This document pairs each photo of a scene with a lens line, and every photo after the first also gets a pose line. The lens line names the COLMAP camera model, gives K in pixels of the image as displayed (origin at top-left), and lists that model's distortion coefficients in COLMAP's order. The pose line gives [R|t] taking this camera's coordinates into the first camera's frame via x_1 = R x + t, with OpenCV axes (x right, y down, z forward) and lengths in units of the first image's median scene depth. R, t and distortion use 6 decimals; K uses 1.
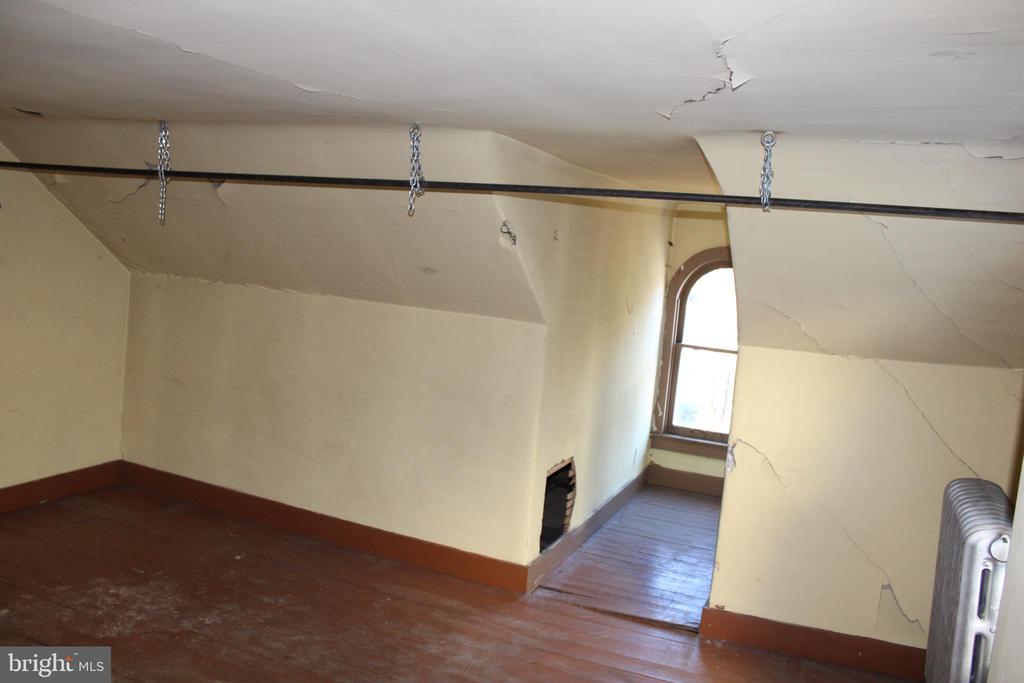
lens RADIAL K [[843.1, 0, 510.5], [0, 843.1, 339.2], [0, 0, 1]] dist [-0.129226, 0.094404]
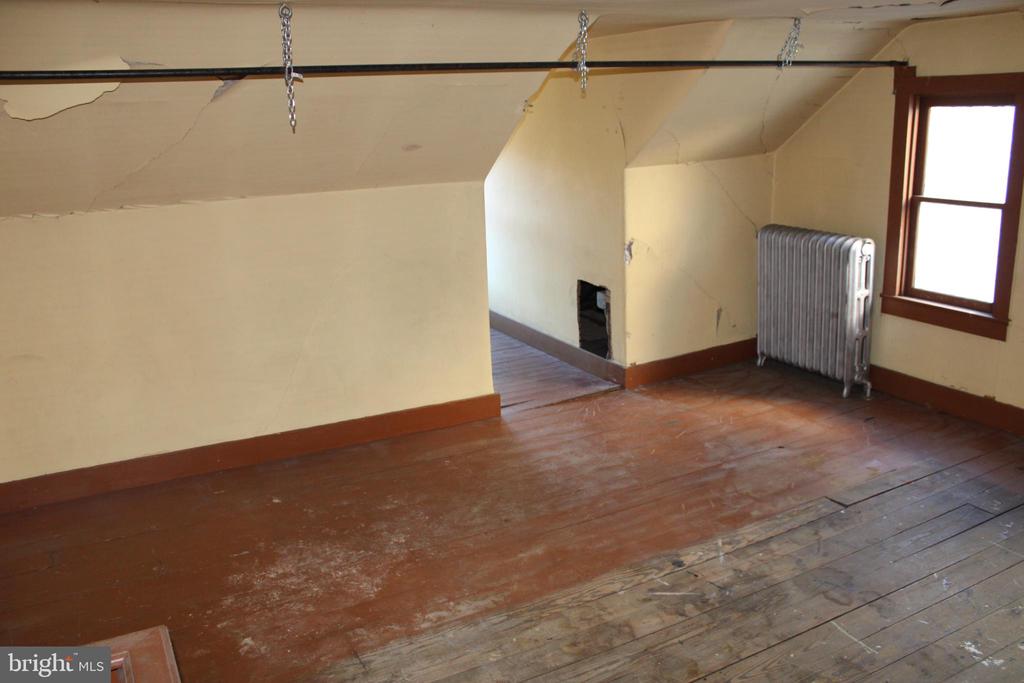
lens RADIAL K [[843.1, 0, 511.7], [0, 843.1, 341.2], [0, 0, 1]] dist [-0.129226, 0.094404]
pose [[0.642199, -0.309518, 0.701270, -0.863947], [0.169007, 0.949513, 0.264315, -0.114667], [-0.747675, -0.051223, 0.662086, 0.245627]]
